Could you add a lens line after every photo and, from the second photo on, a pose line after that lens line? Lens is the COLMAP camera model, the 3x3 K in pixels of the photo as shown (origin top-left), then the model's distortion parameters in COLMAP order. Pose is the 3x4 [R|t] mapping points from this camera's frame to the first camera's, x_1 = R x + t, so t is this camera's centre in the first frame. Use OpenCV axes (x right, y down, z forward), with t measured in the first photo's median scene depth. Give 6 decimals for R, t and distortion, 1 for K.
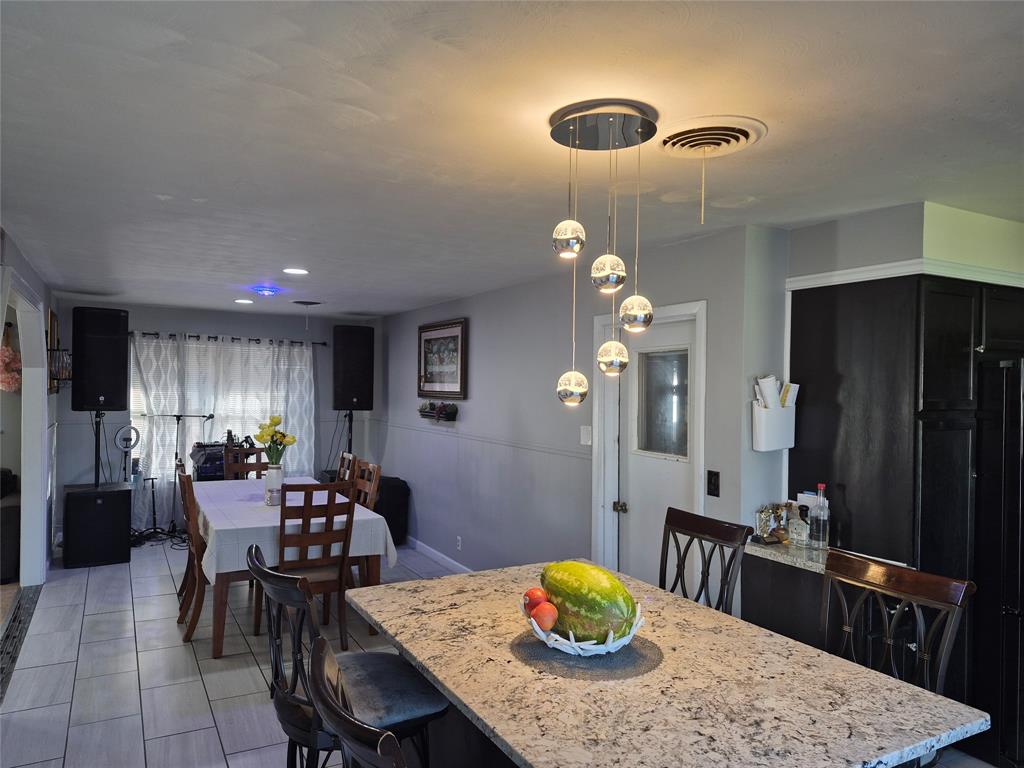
lens RADIAL K [[705.1, 0, 511.2], [0, 705.1, 391.4], [0, 0, 1]] dist [0.080481, -0.084336]
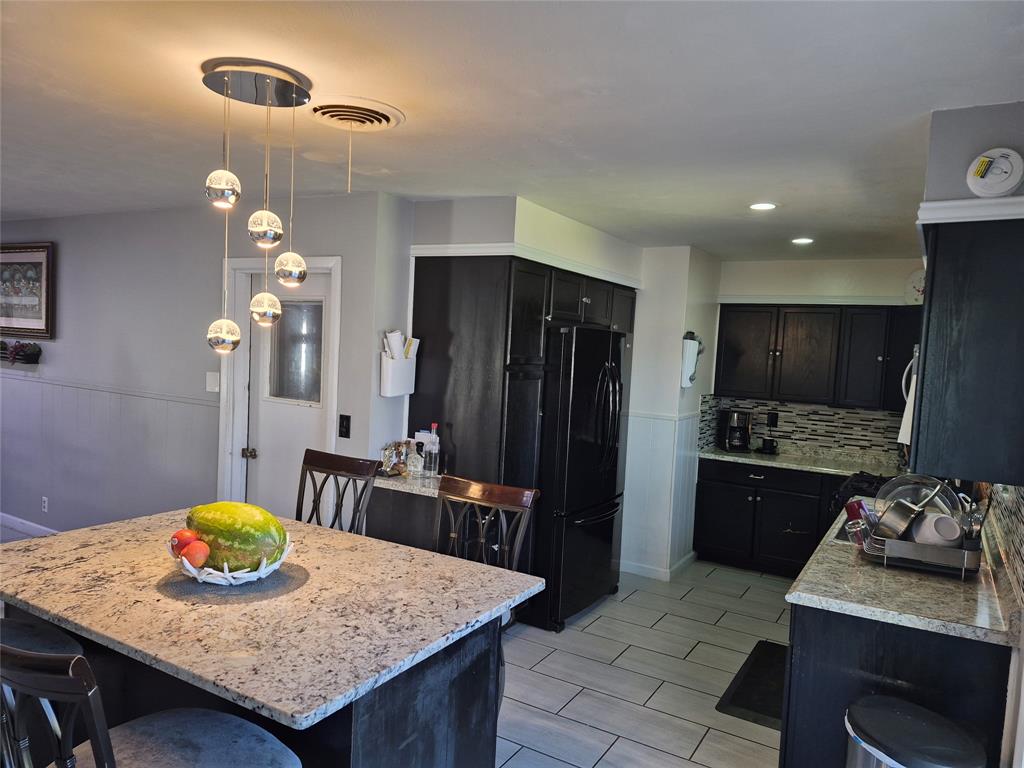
lens RADIAL K [[705.1, 0, 512.7], [0, 705.1, 385.8], [0, 0, 1]] dist [0.080481, -0.084336]
pose [[0.861158, 0.005691, 0.508306, -0.054315], [-0.039348, 0.997684, 0.055492, -0.004211], [-0.506813, -0.067788, 0.859387, -0.076764]]
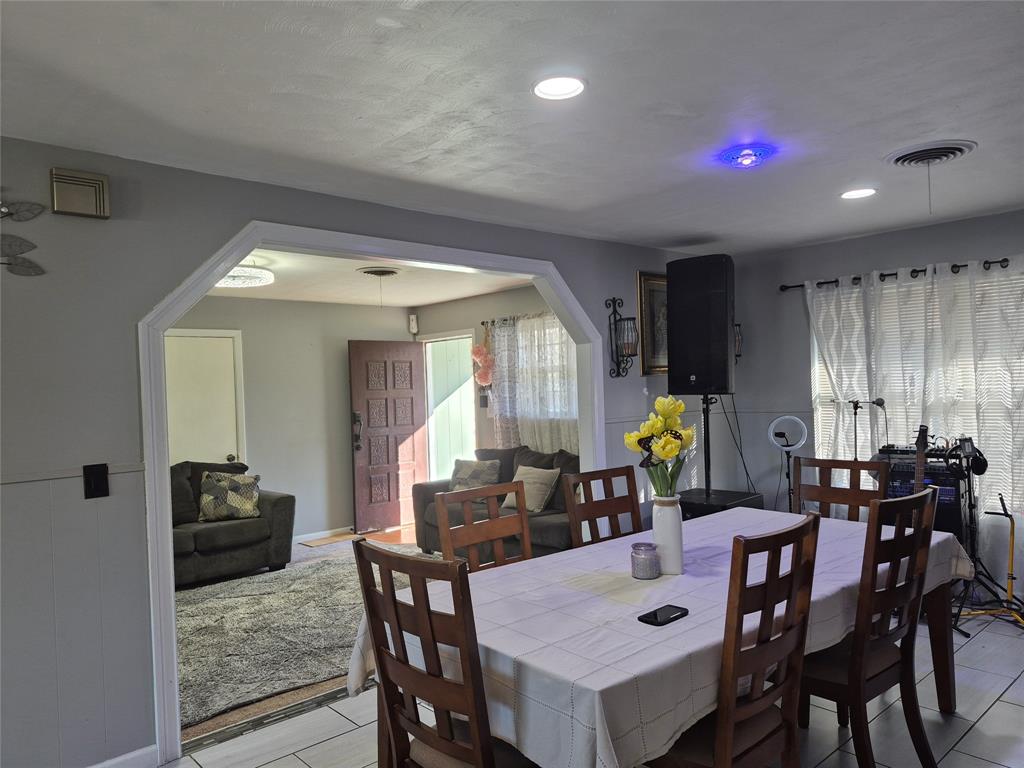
lens RADIAL K [[705.1, 0, 525.8], [0, 705.1, 386.2], [0, 0, 1]] dist [0.080481, -0.084336]
pose [[0.233535, -0.024400, -0.972042, 0.219988], [0.030939, 0.999365, -0.017653, 0.053564], [0.971856, -0.025952, 0.234142, 1.340477]]
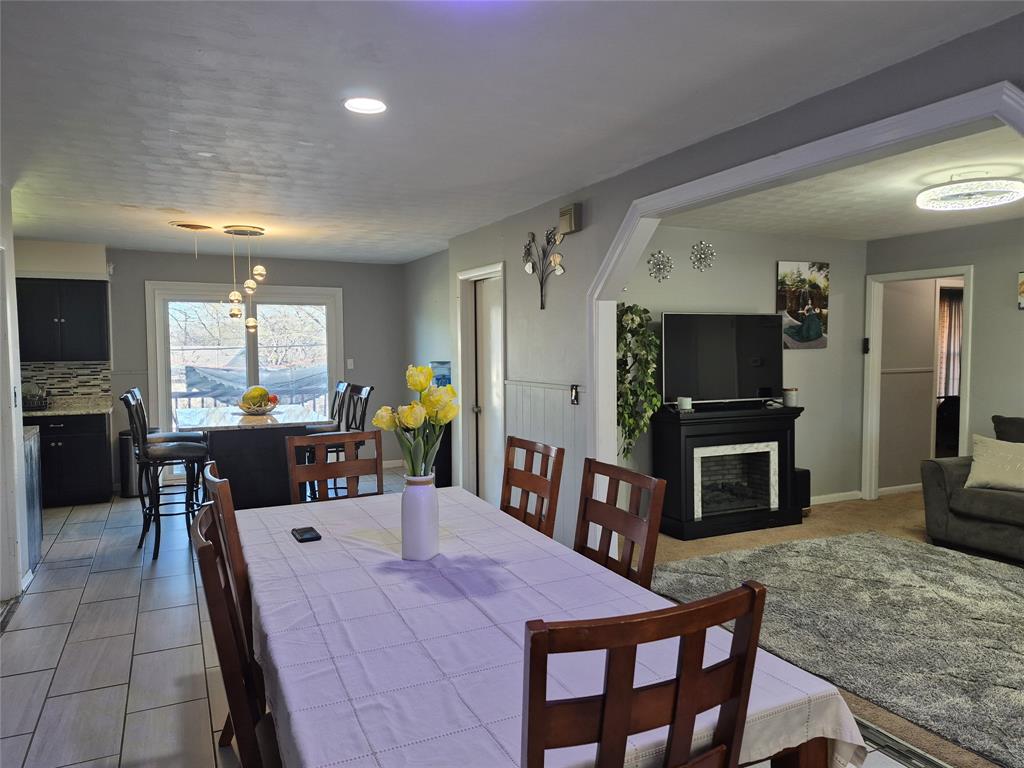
lens RADIAL K [[705.1, 0, 504.9], [0, 705.1, 384.6], [0, 0, 1]] dist [0.080481, -0.084336]
pose [[-0.997548, -0.010128, 0.069253, -0.721038], [-0.005571, 0.997826, 0.065673, 0.024469], [-0.069768, 0.065127, -0.995435, 2.459837]]
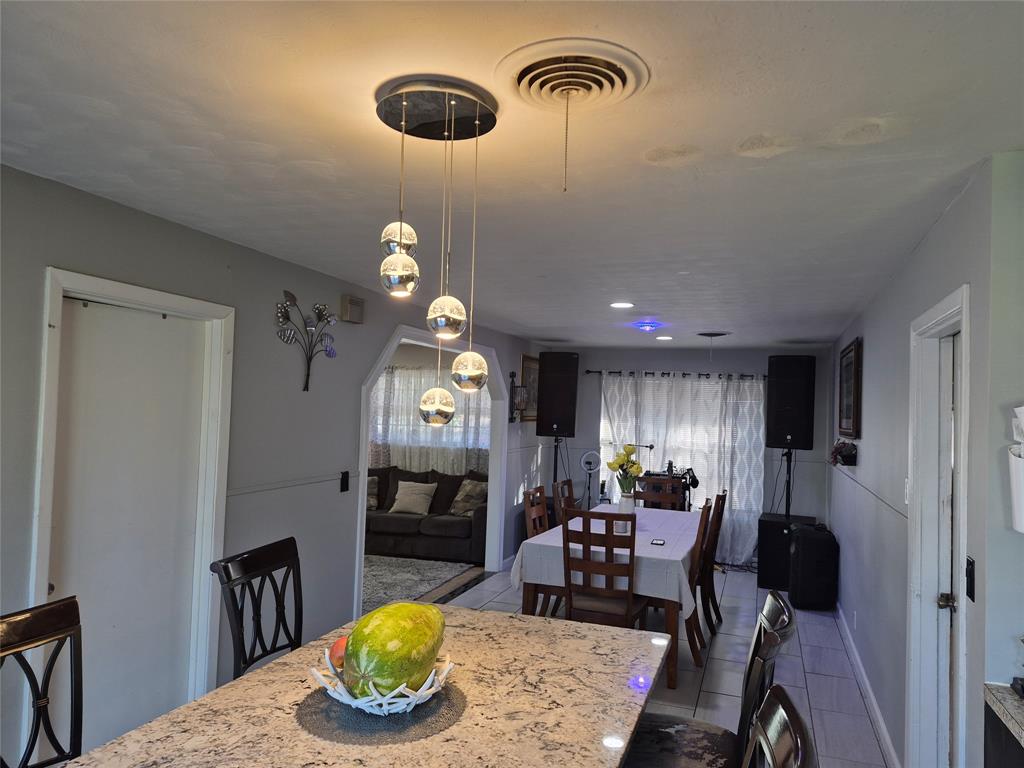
lens RADIAL K [[705.1, 0, 520.9], [0, 705.1, 383.0], [0, 0, 1]] dist [0.080481, -0.084336]
pose [[0.672736, -0.020028, -0.739612, 0.551182], [-0.029750, 0.998093, -0.054088, 0.005870], [0.739284, 0.058390, 0.670857, 0.320765]]
